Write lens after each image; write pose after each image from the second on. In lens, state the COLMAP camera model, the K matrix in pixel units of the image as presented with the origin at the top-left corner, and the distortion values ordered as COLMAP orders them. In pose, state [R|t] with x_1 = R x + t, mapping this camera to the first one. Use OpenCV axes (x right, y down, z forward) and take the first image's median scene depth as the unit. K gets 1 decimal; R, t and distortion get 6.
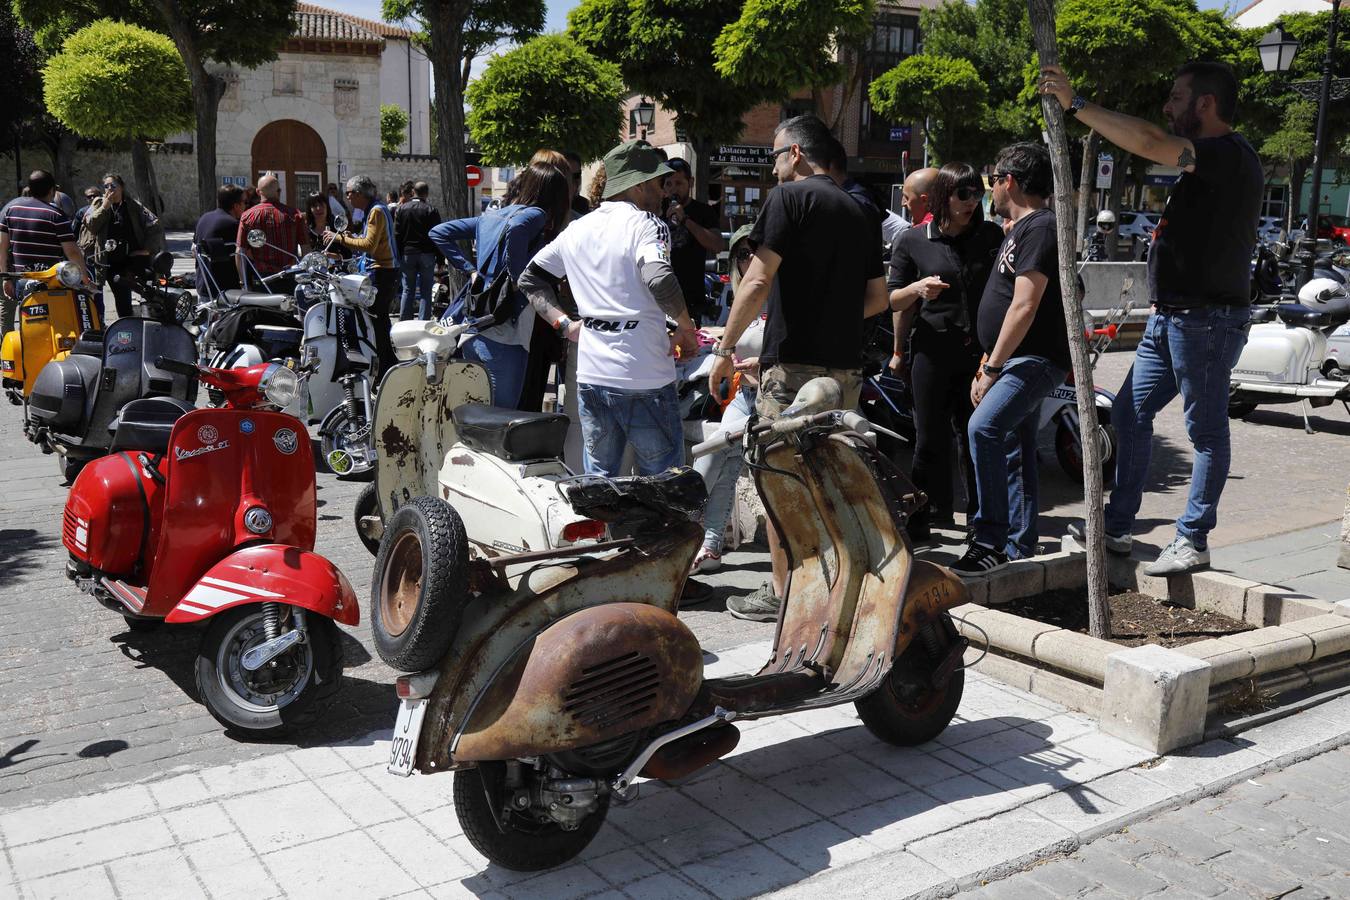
lens RADIAL K [[1339.1, 0, 675.0], [0, 1339.1, 450.0], [0, 0, 1]] dist [0.013861, -0.018651]
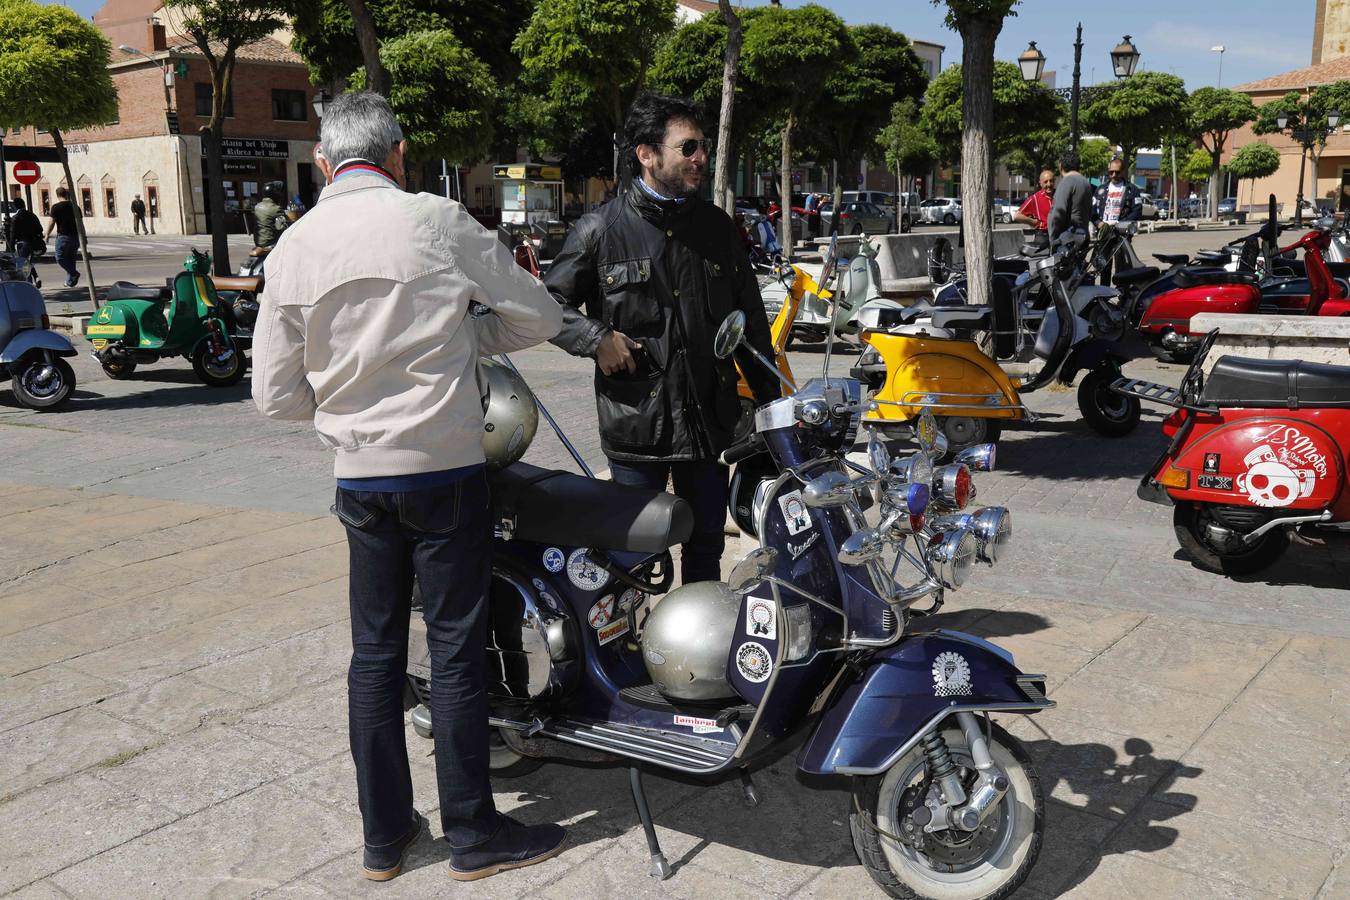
lens RADIAL K [[1339.1, 0, 675.0], [0, 1339.1, 450.0], [0, 0, 1]] dist [0.013861, -0.018651]
pose [[0.871512, -0.113409, 0.477079, -0.174766], [0.110591, 0.993281, 0.034095, -0.003312], [-0.477740, 0.023047, 0.878199, 0.011681]]
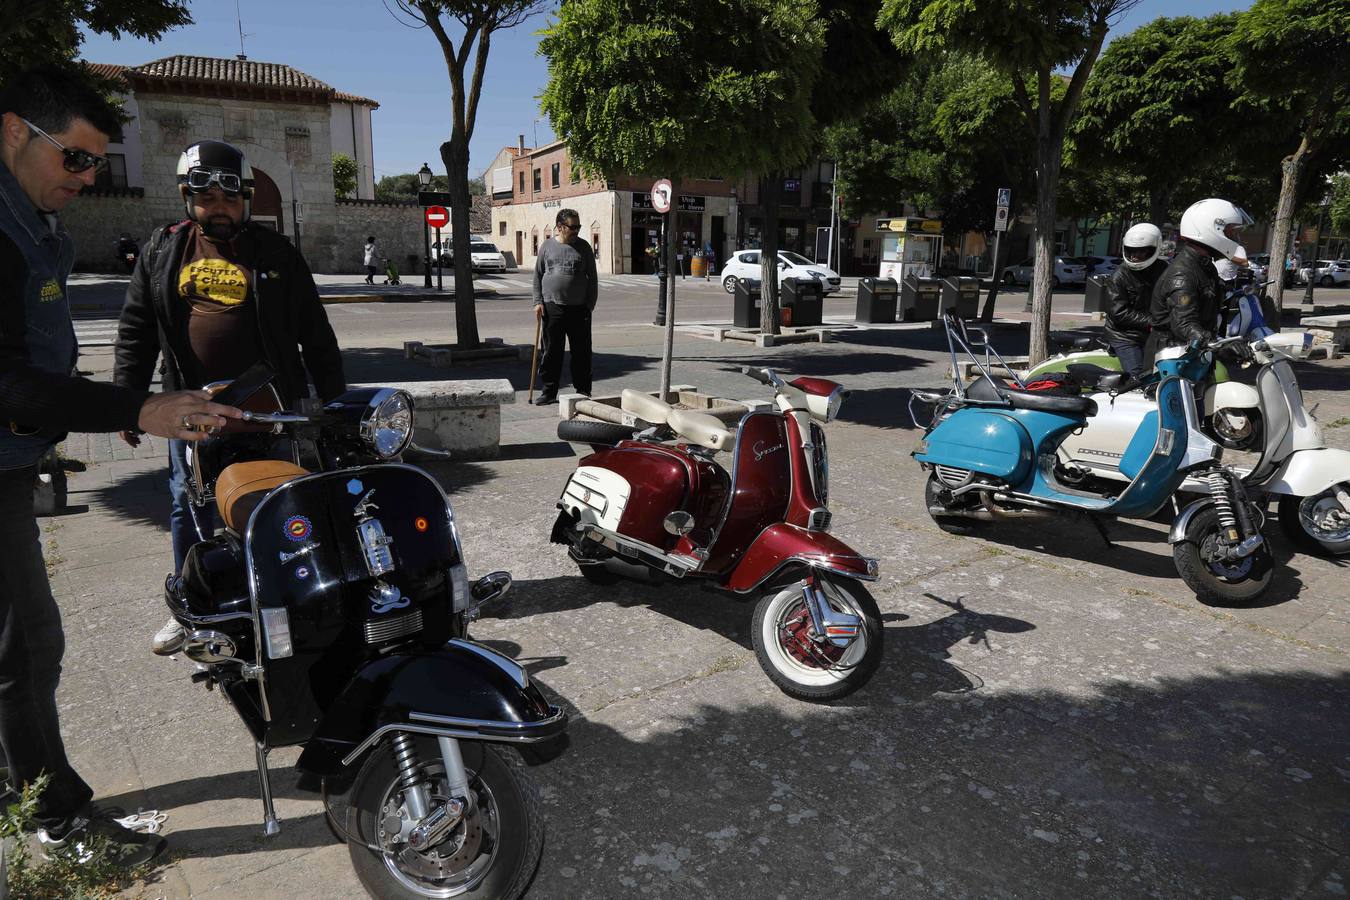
lens RADIAL K [[895.2, 0, 676.5], [0, 895.2, 463.7], [0, 0, 1]] dist [-0.008937, 0.005752]
pose [[0.988976, -0.036923, 0.143399, -0.061519], [0.028608, 0.997811, 0.059619, -0.046263], [-0.145287, -0.054860, 0.987867, 0.252426]]
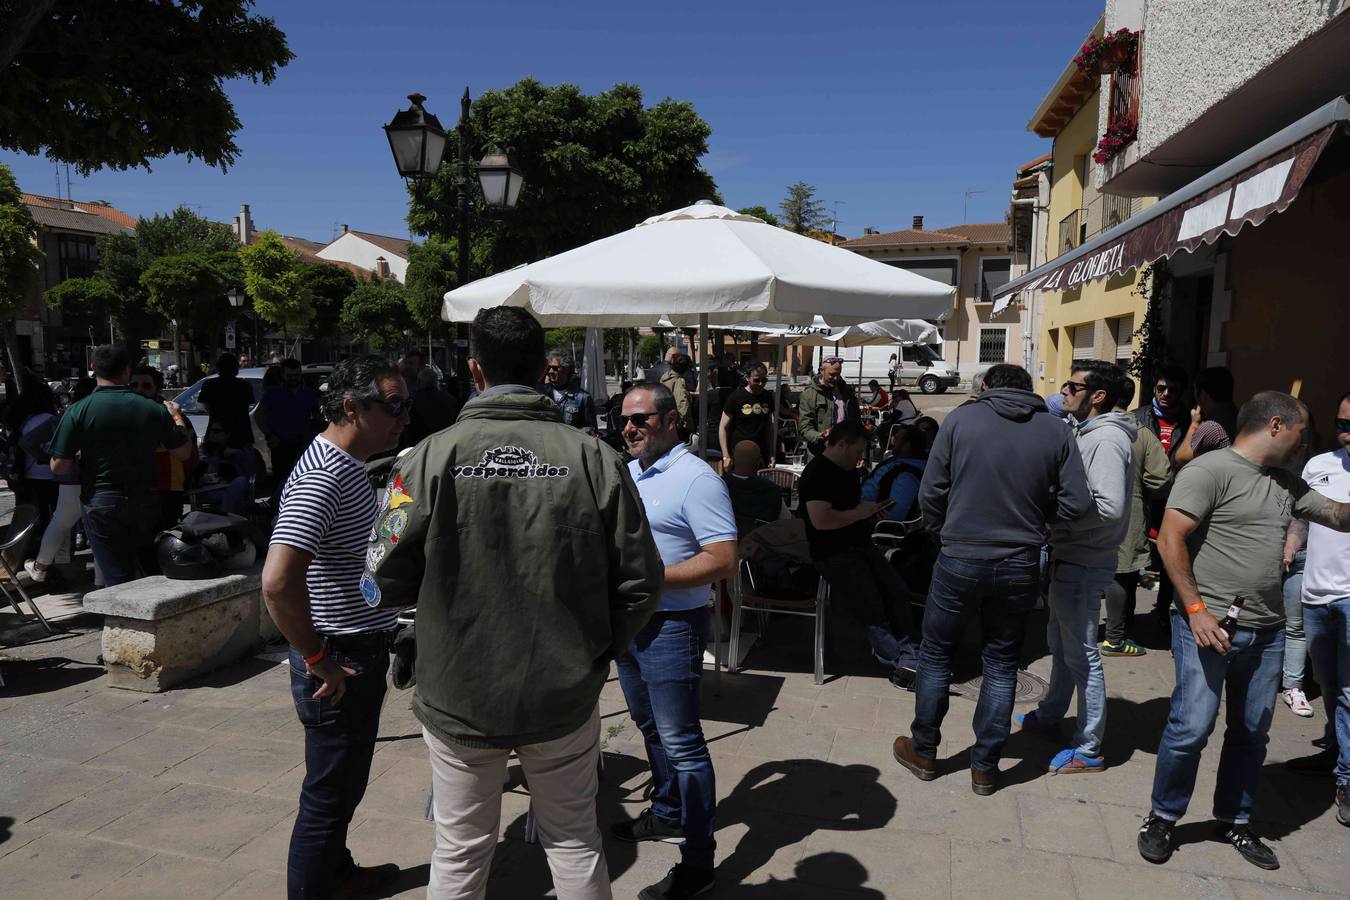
lens RADIAL K [[895.2, 0, 676.5], [0, 895.2, 463.7], [0, 0, 1]] dist [-0.008937, 0.005752]
pose [[0.761602, -0.082606, 0.642758, 0.005646], [0.118747, 0.992838, -0.013105, 0.030898], [-0.637072, 0.086306, 0.765957, -0.206429]]
